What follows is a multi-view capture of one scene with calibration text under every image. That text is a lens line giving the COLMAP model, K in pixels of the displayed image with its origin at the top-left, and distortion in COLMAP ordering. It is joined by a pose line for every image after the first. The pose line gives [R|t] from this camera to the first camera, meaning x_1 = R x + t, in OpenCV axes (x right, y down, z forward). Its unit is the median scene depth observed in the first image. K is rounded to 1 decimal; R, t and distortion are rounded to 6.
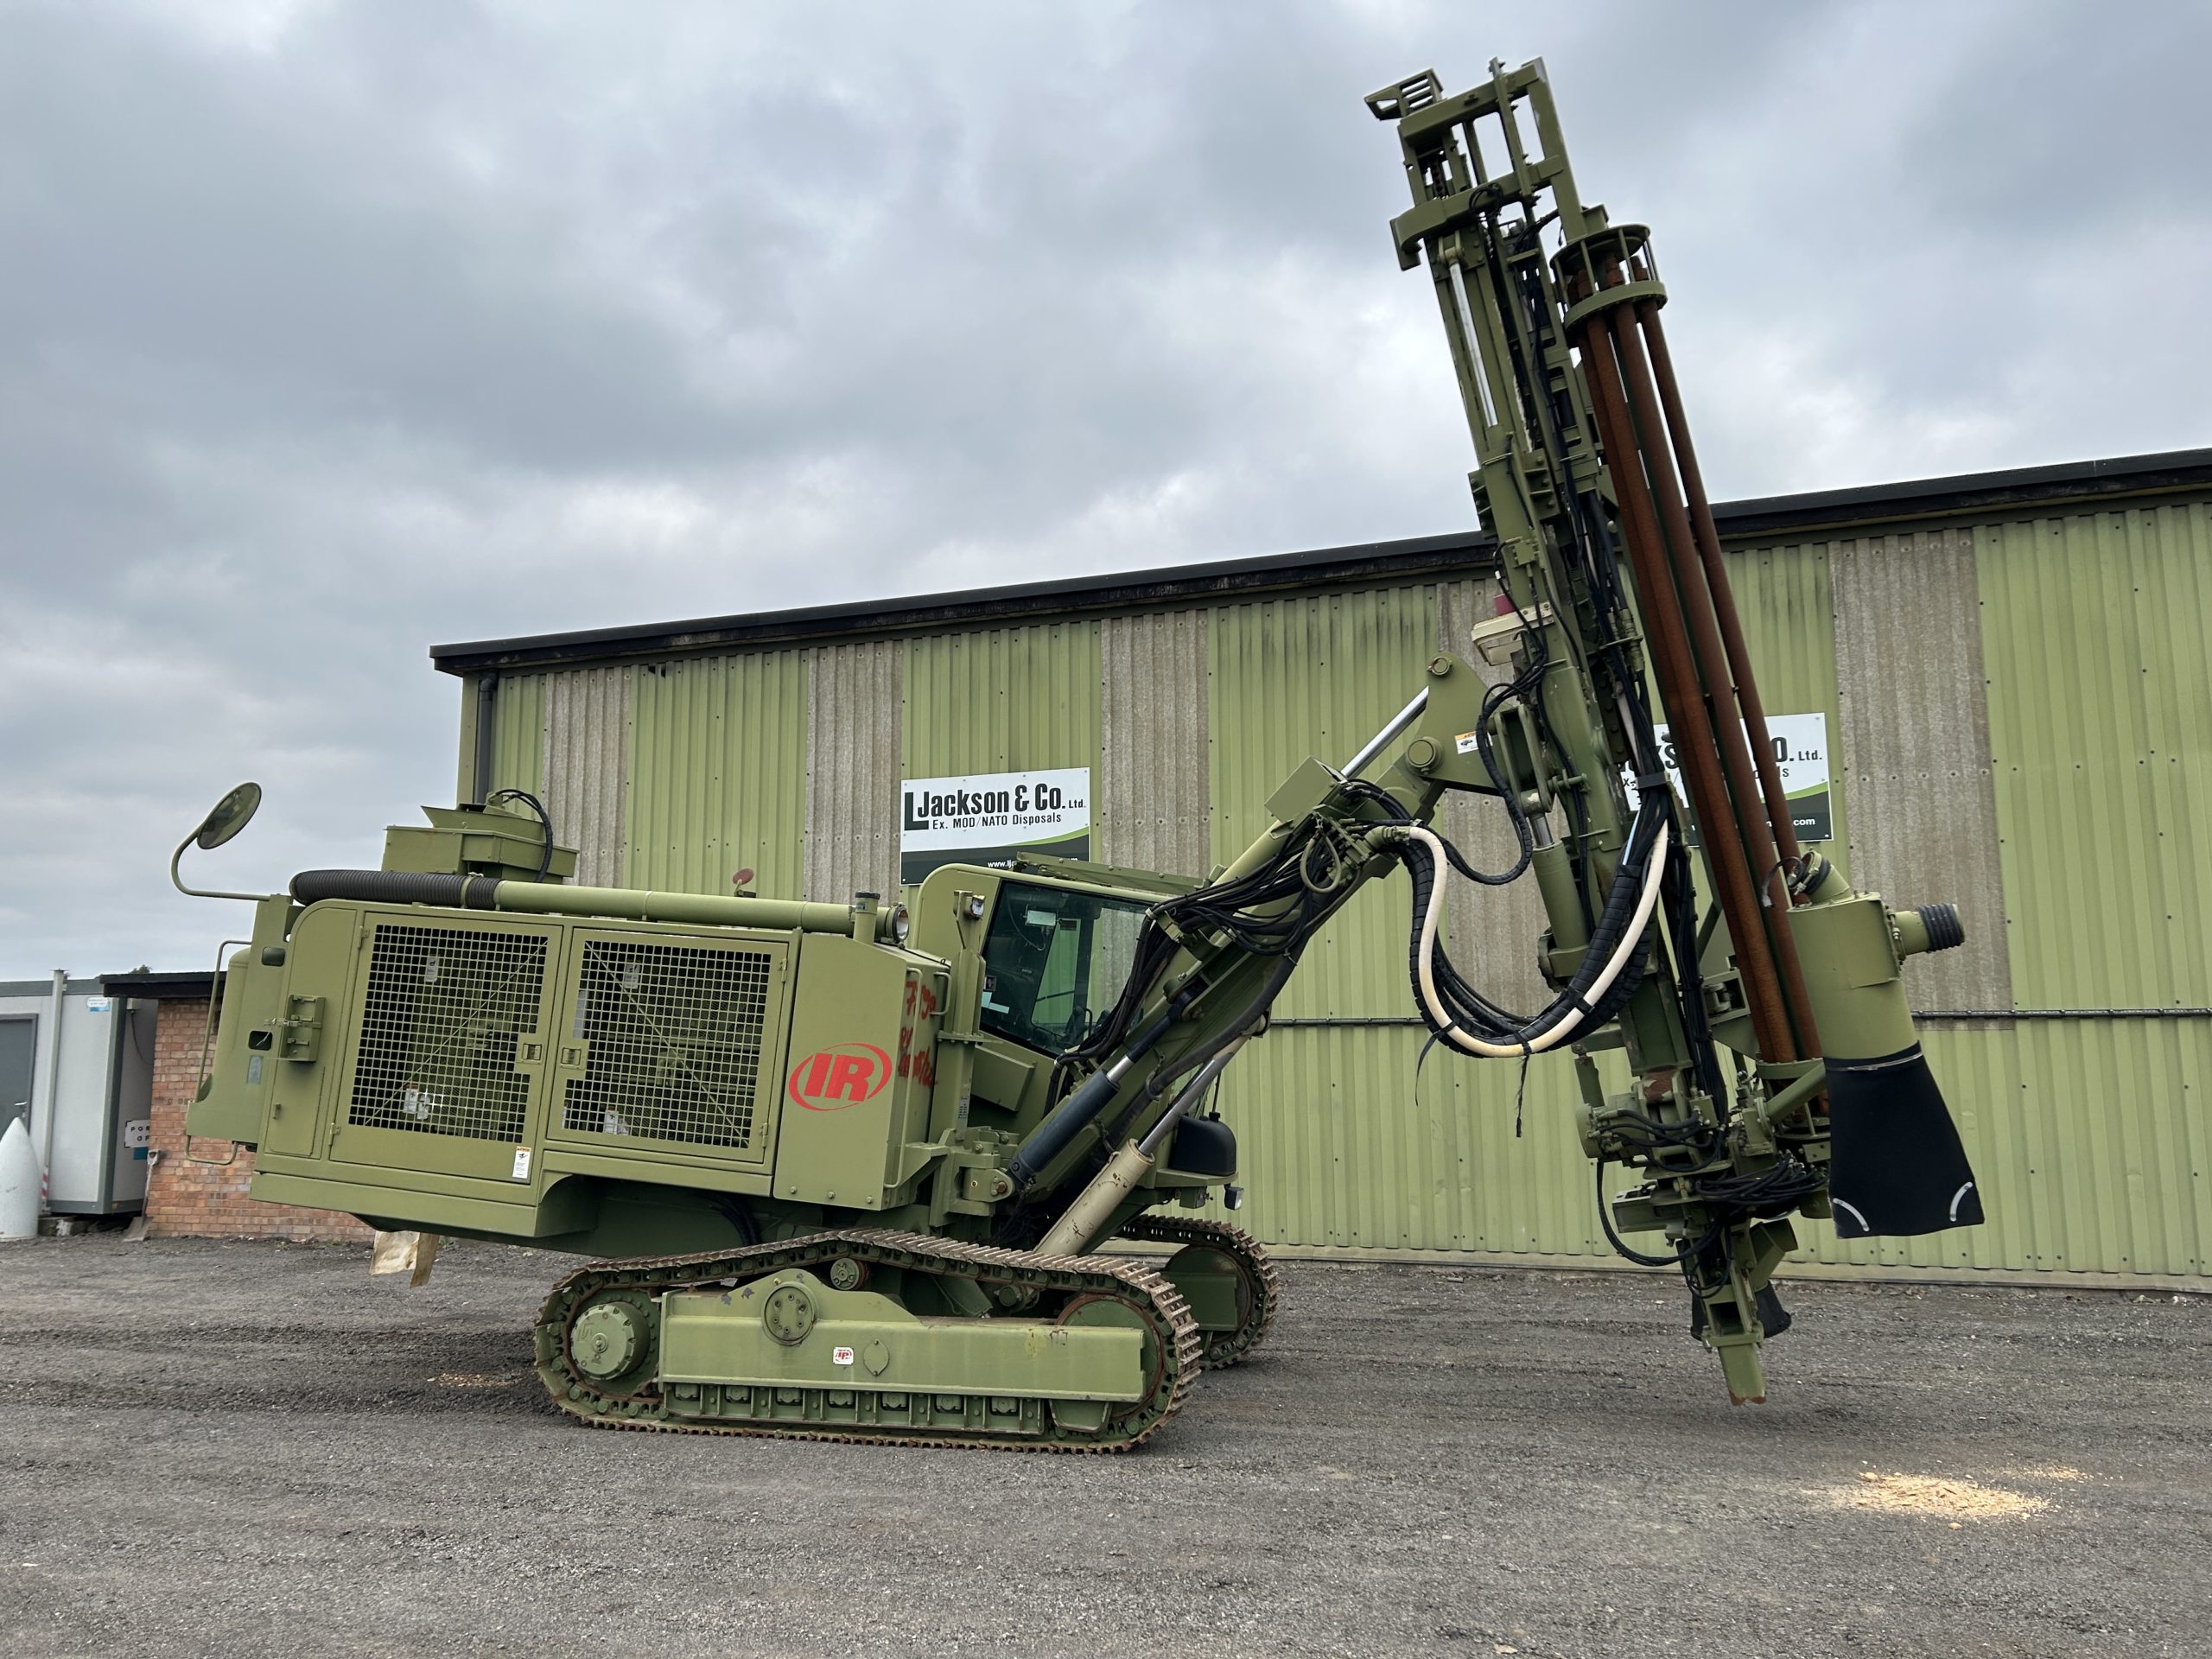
lens RADIAL K [[1658.5, 0, 1100.6], [0, 1658.5, 822.9], [0, 0, 1]] dist [0.067446, -0.076317]
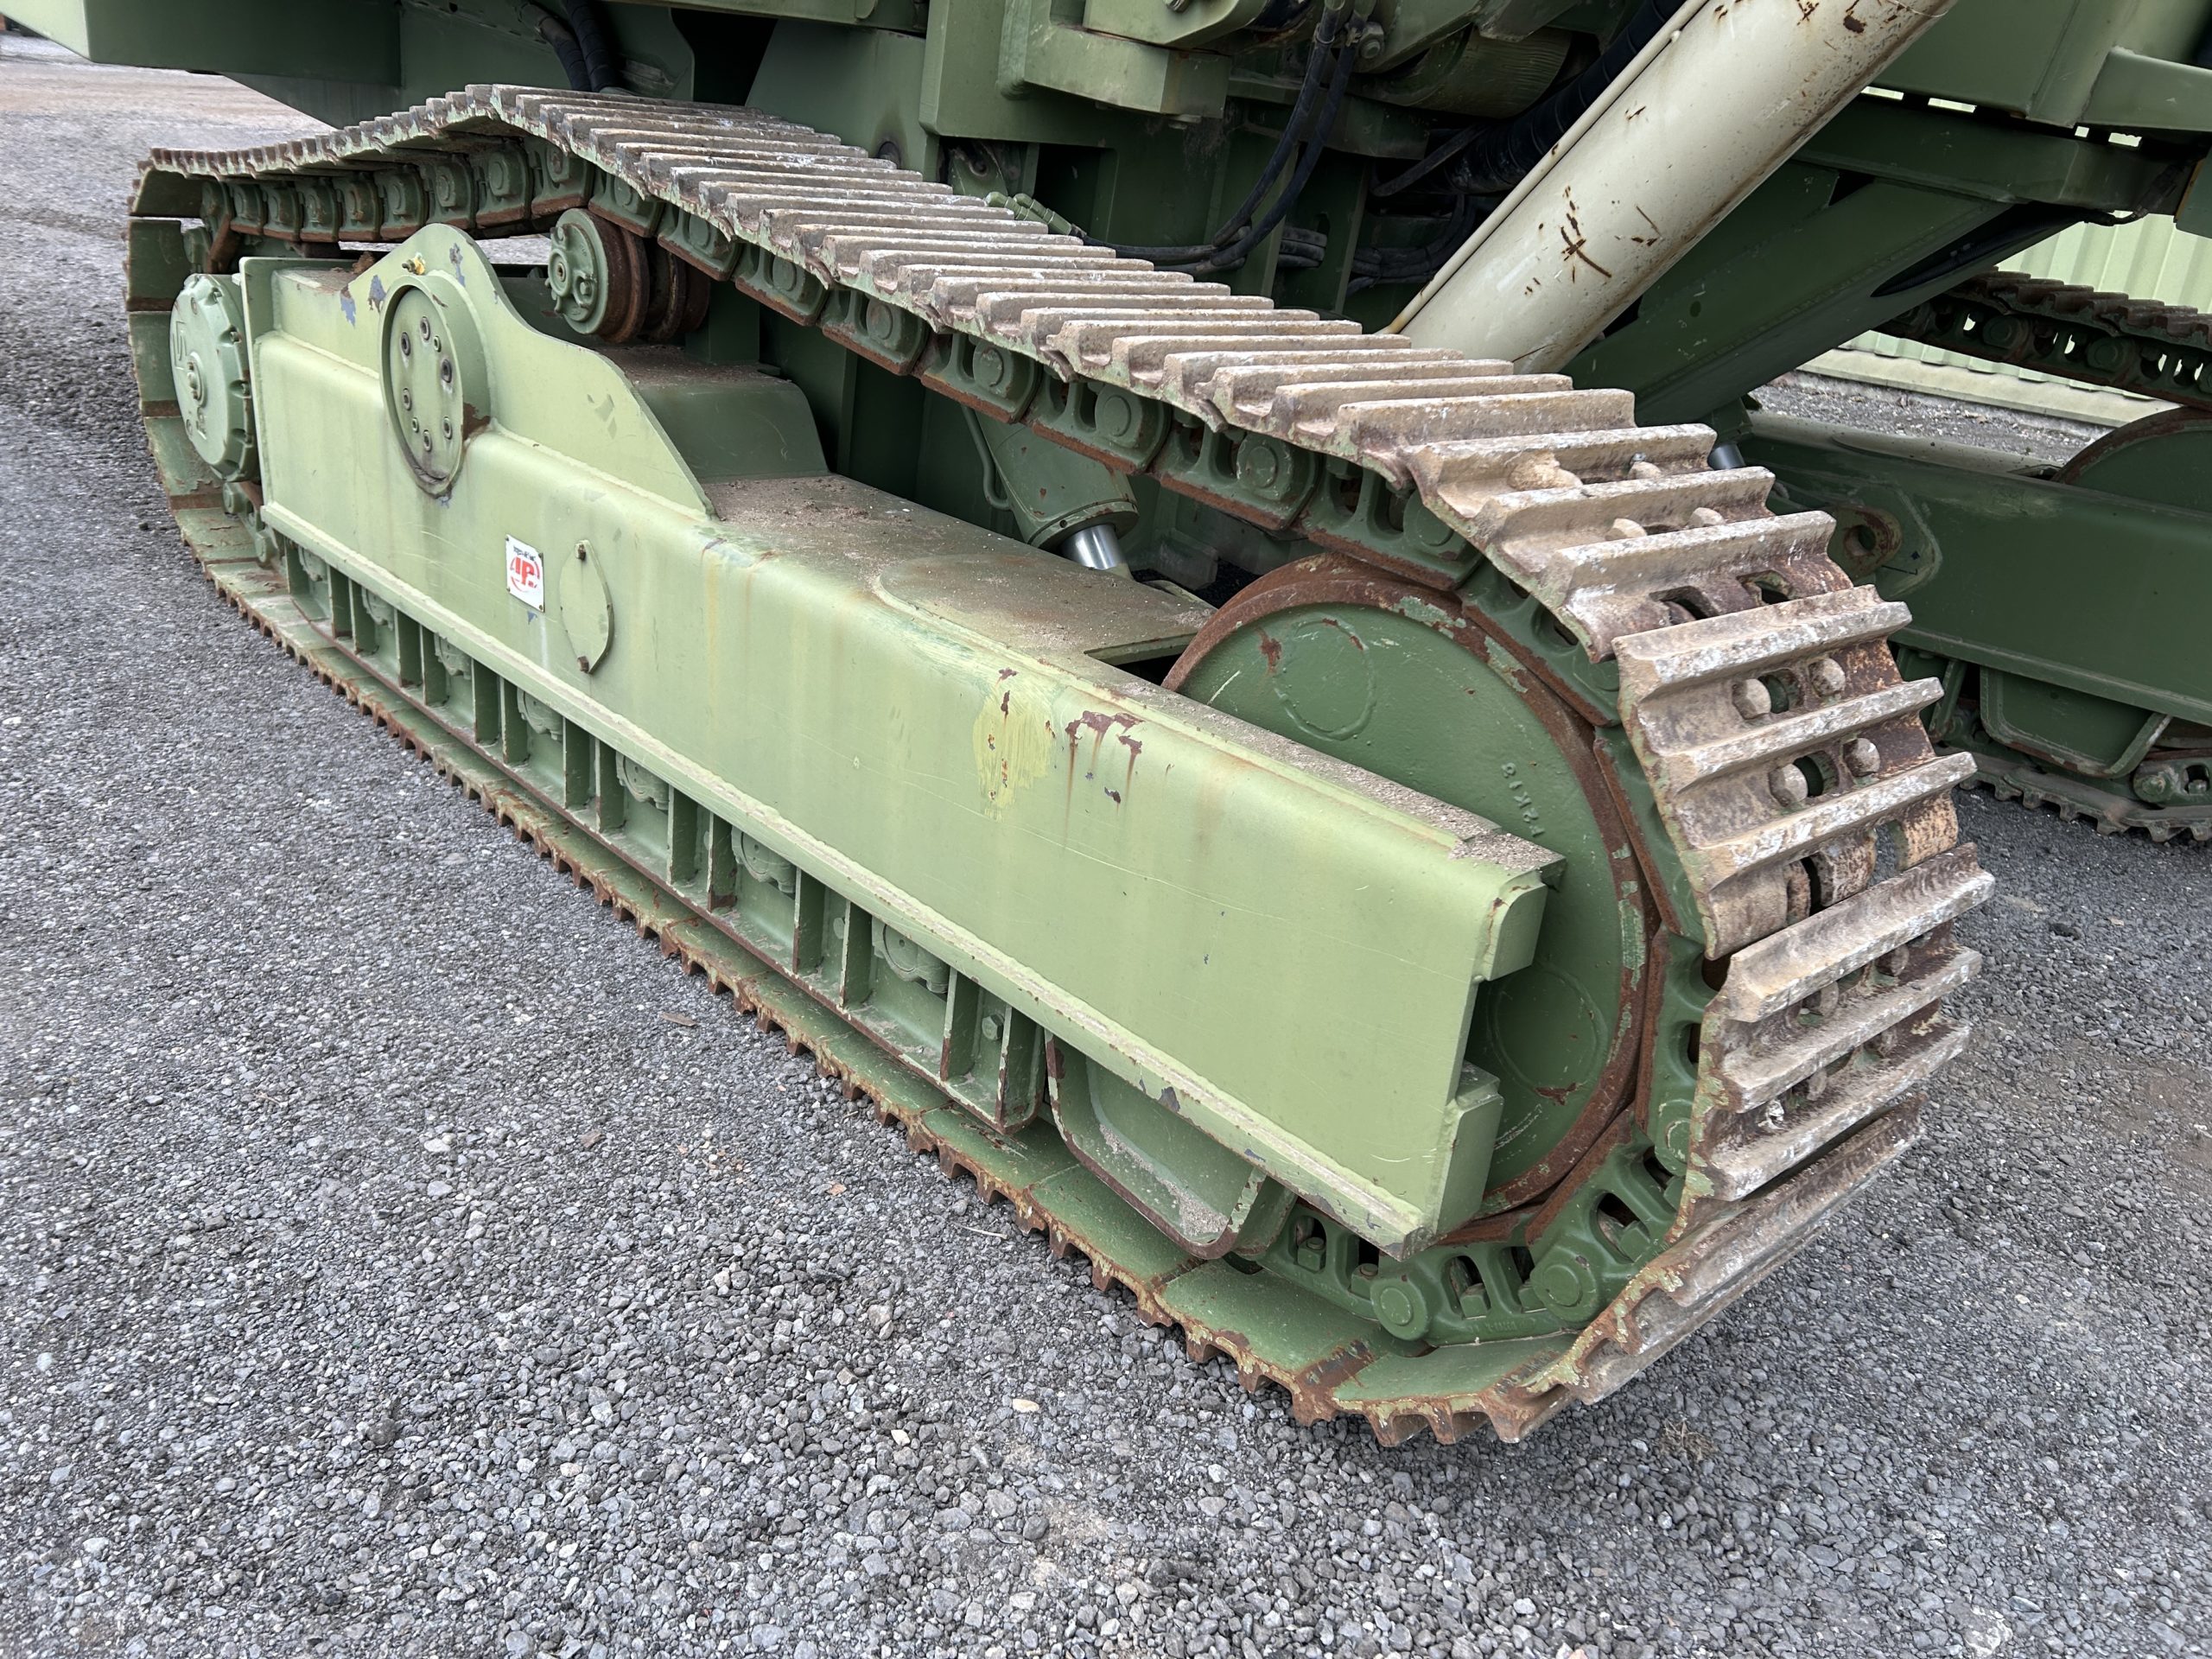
lens RADIAL K [[1658.5, 0, 1105.6], [0, 1658.5, 812.7], [0, 0, 1]] dist [0.067446, -0.076317]
pose [[0.850795, 0.276941, -0.446600, 0.036281], [-0.014750, 0.862112, 0.506504, 0.139988], [0.525291, -0.424343, 0.737565, 0.543883]]
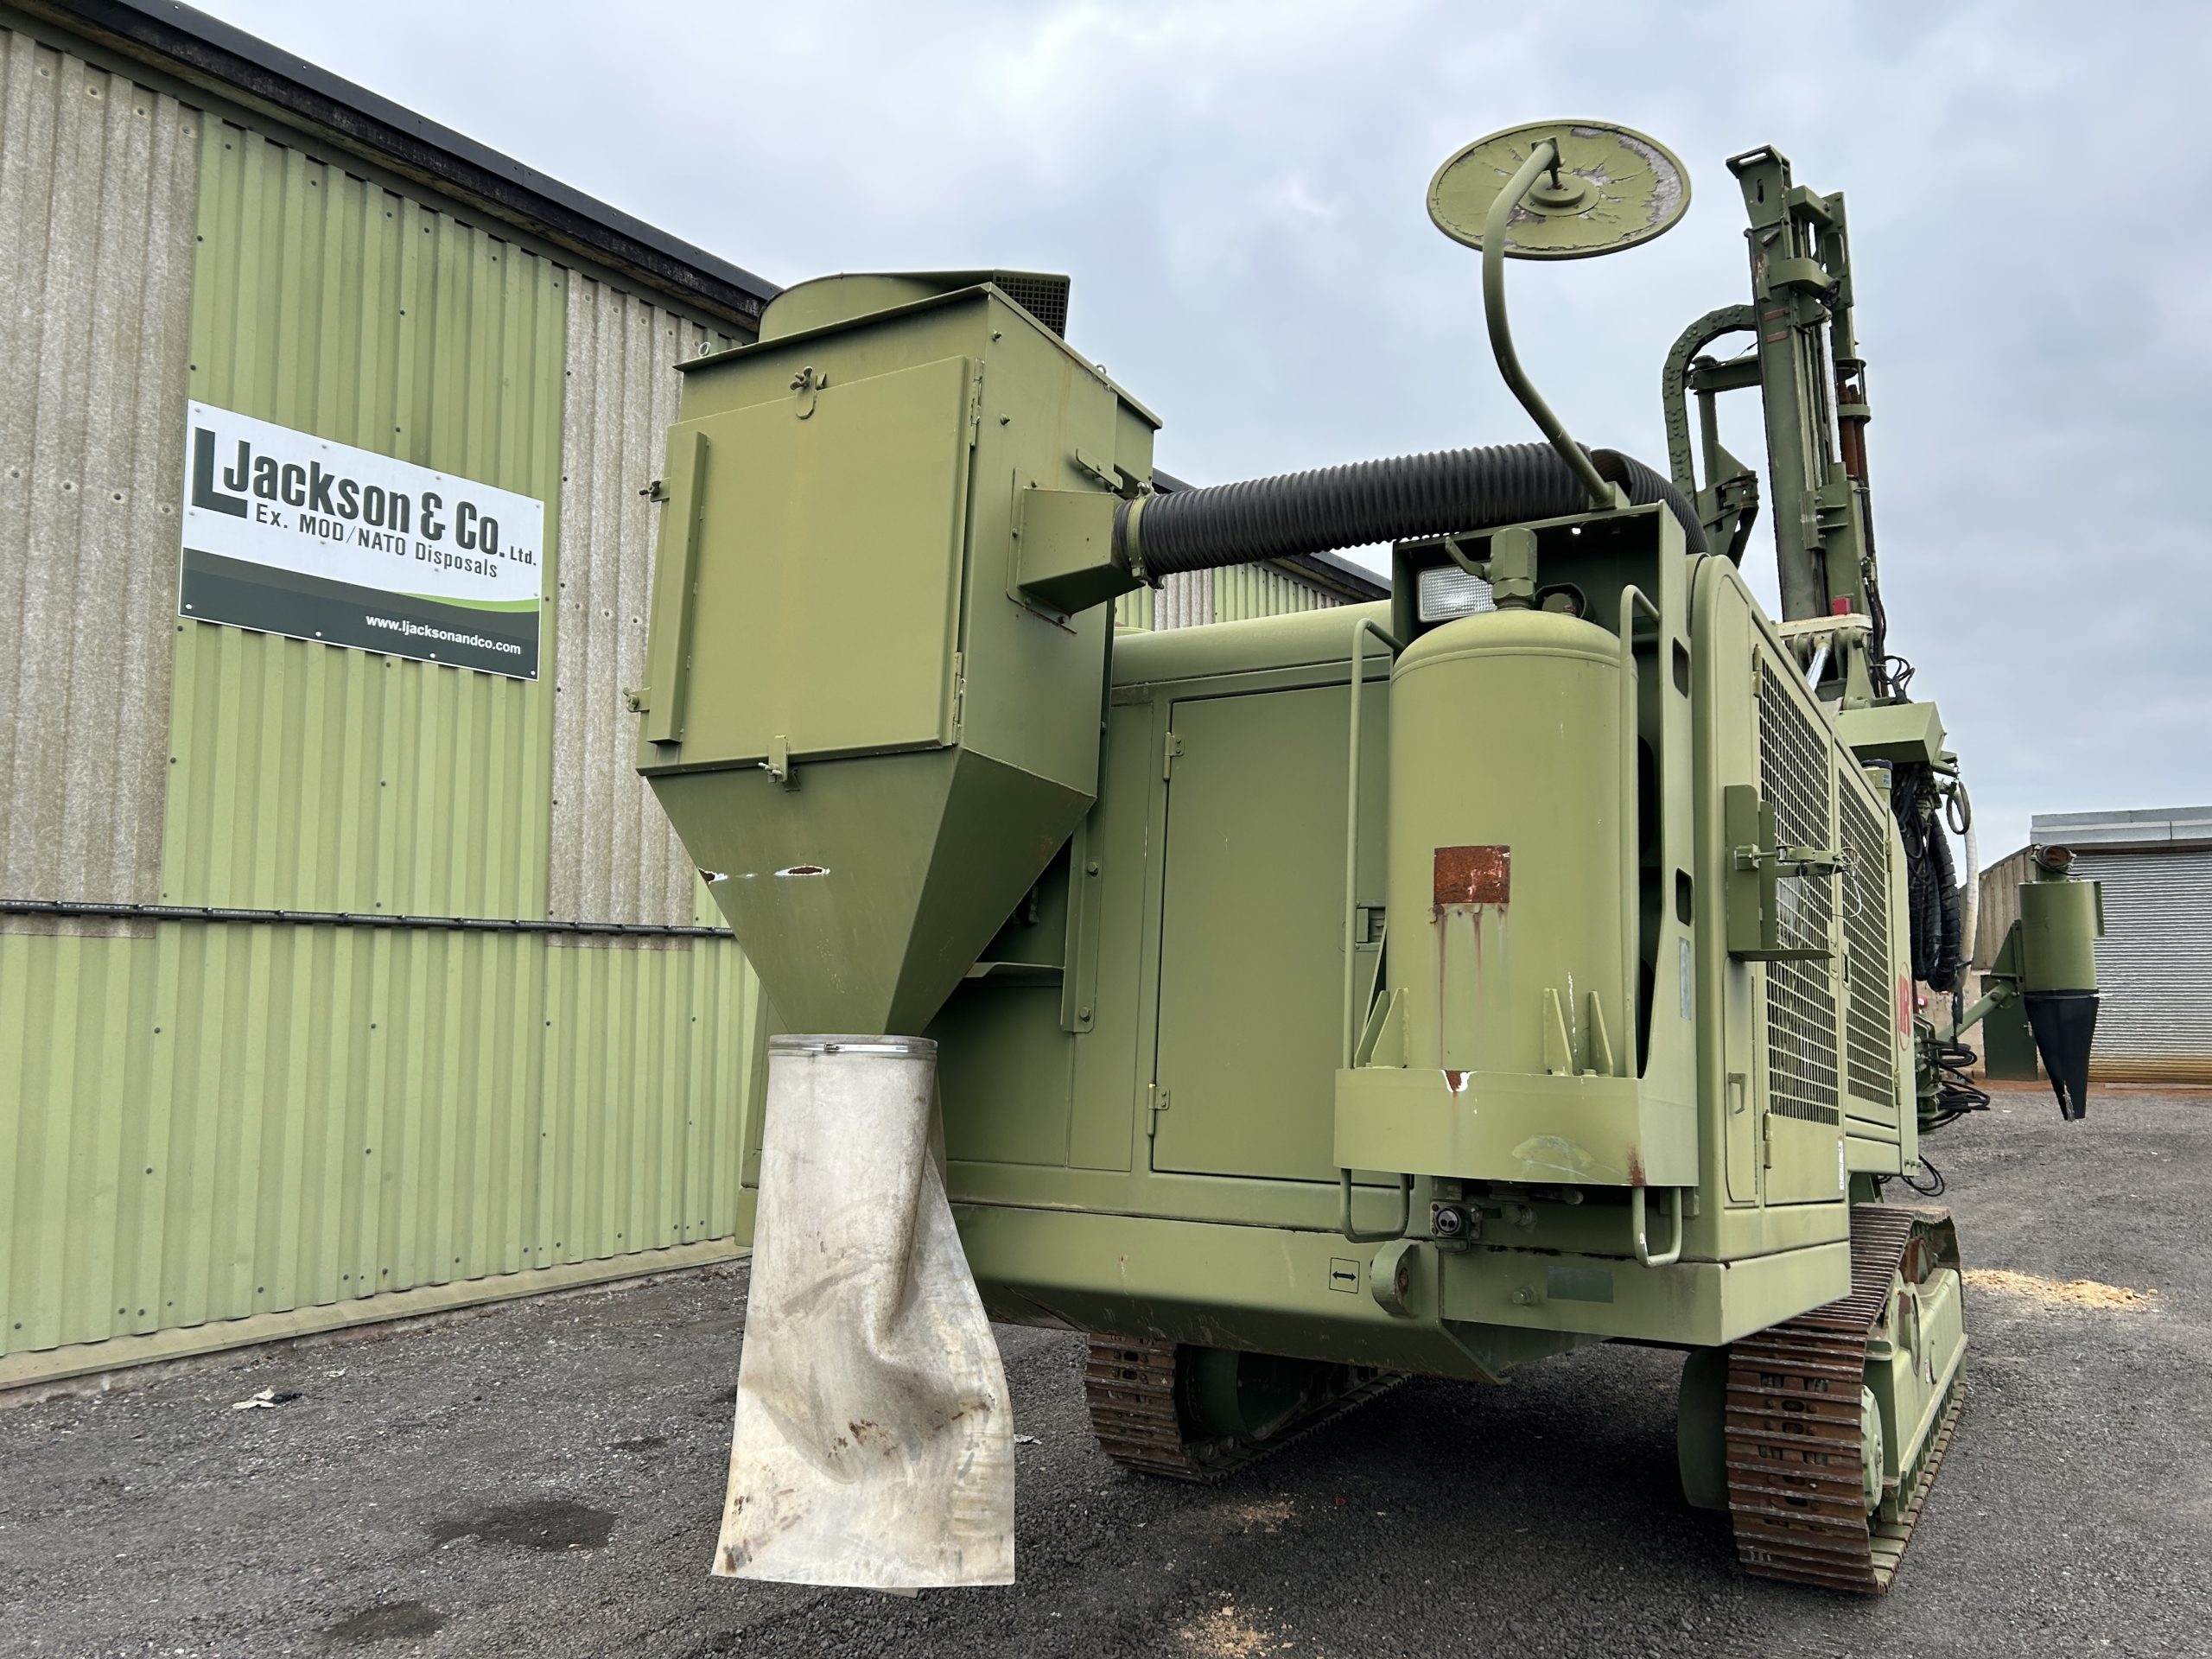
lens RADIAL K [[1658.5, 0, 1103.8], [0, 1658.5, 841.8], [0, 0, 1]] dist [0.067446, -0.076317]
pose [[0.257634, 0.089848, 0.962056, -0.188732], [-0.152515, 0.986967, -0.051332, 0.081920], [-0.954130, -0.133503, 0.267979, 0.603193]]
